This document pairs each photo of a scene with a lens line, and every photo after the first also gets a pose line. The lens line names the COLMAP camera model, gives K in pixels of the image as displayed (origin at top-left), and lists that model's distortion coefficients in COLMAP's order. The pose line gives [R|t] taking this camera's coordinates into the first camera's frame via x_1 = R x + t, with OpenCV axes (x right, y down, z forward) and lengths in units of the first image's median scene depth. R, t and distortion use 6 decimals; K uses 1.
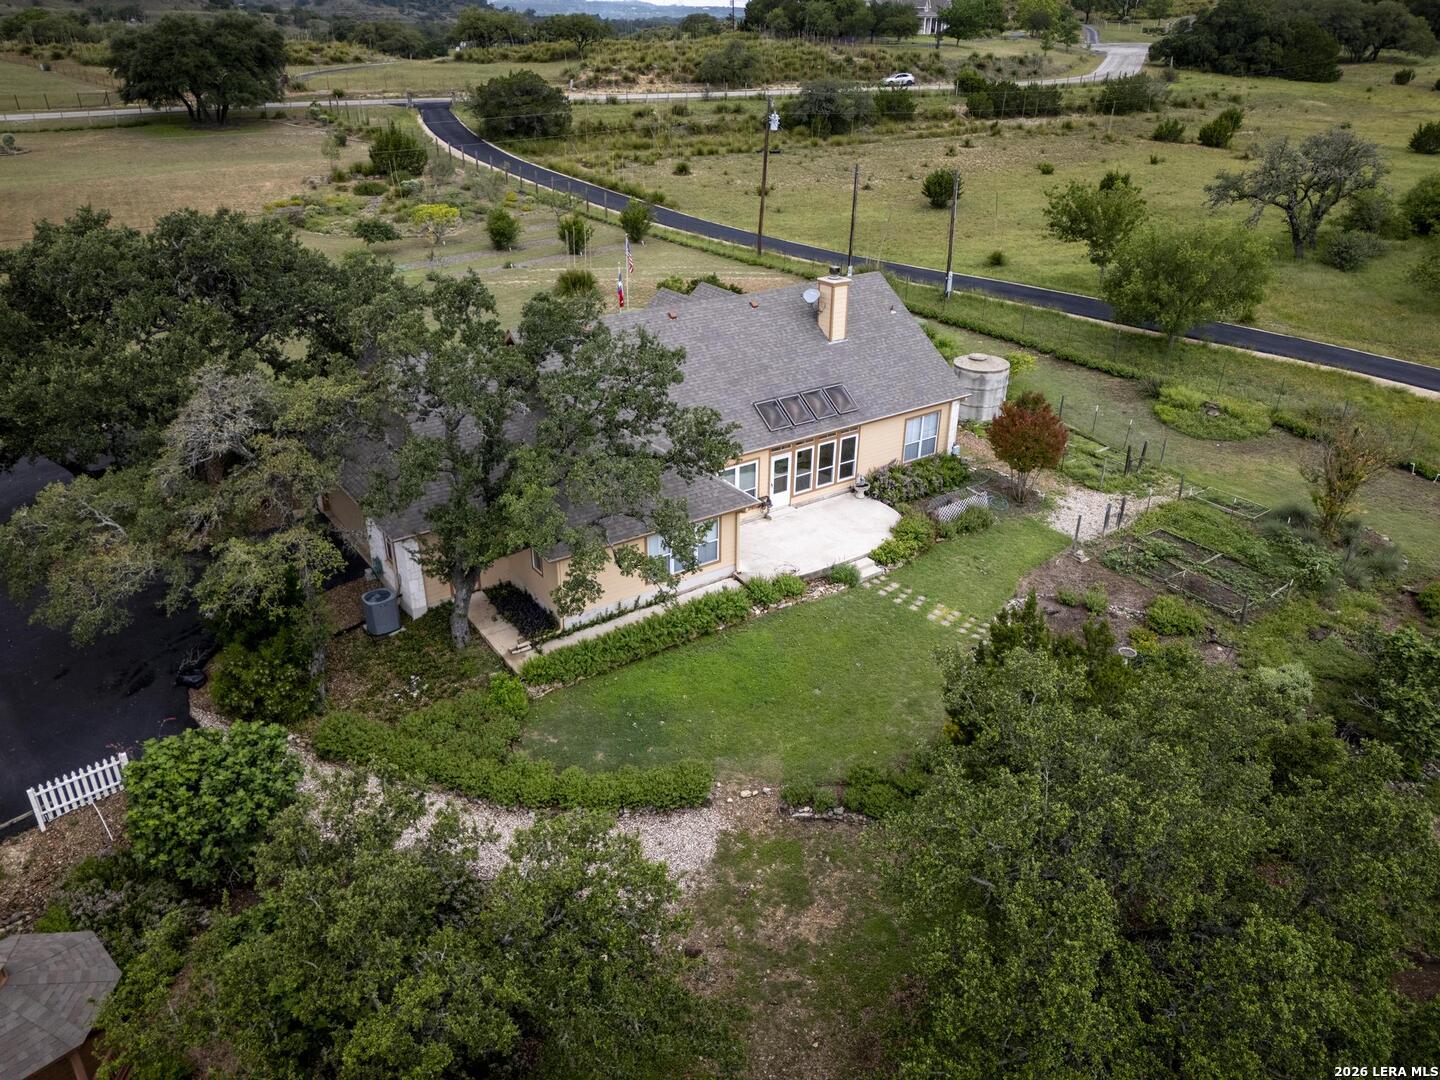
lens RADIAL K [[1054.6, 0, 717.4], [0, 1054.6, 537.9], [0, 0, 1]] dist [0.065264, -0.042528]
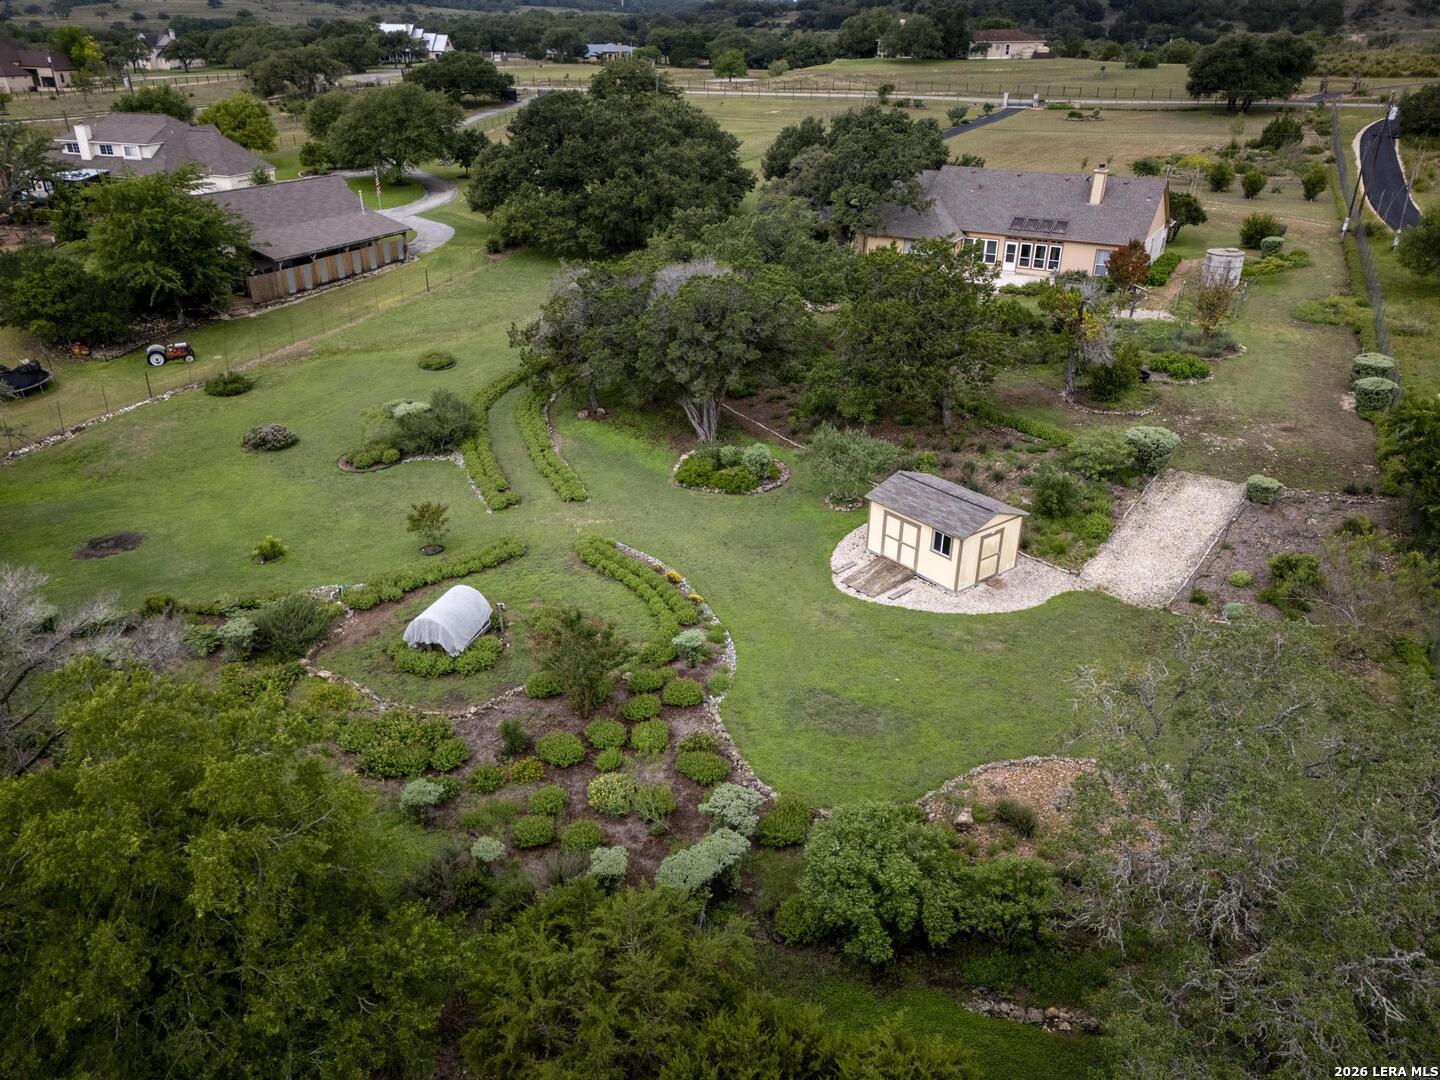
lens RADIAL K [[1044.1, 0, 720.0], [0, 1044.1, 540.0], [0, 0, 1]] dist [0.068853, -0.048310]
pose [[0.433934, 0.397303, -0.808611, 1.644098], [-0.406332, 0.887354, 0.217938, 0.212701], [0.804111, 0.233994, 0.546491, -0.440781]]
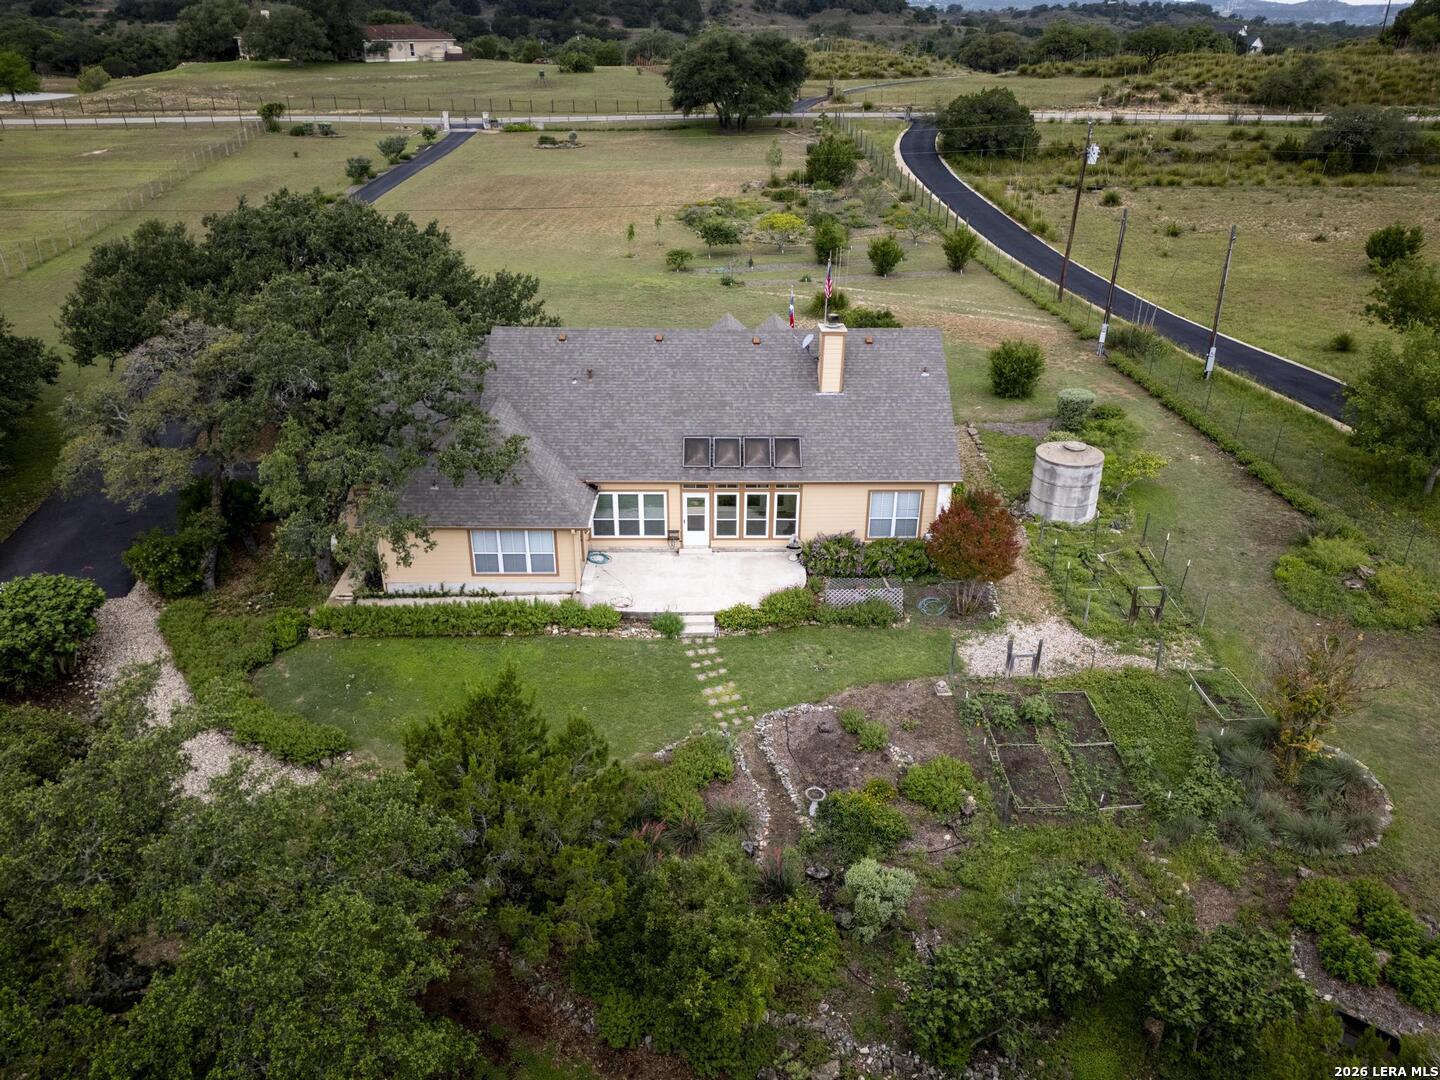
lens RADIAL K [[1054.6, 0, 717.4], [0, 1054.6, 537.9], [0, 0, 1]] dist [0.065264, -0.042528]
pose [[0.826998, 0.245144, -0.505943, 0.553462], [-0.248948, 0.966568, 0.061409, -0.098761], [0.504083, 0.075168, 0.860378, 0.165280]]
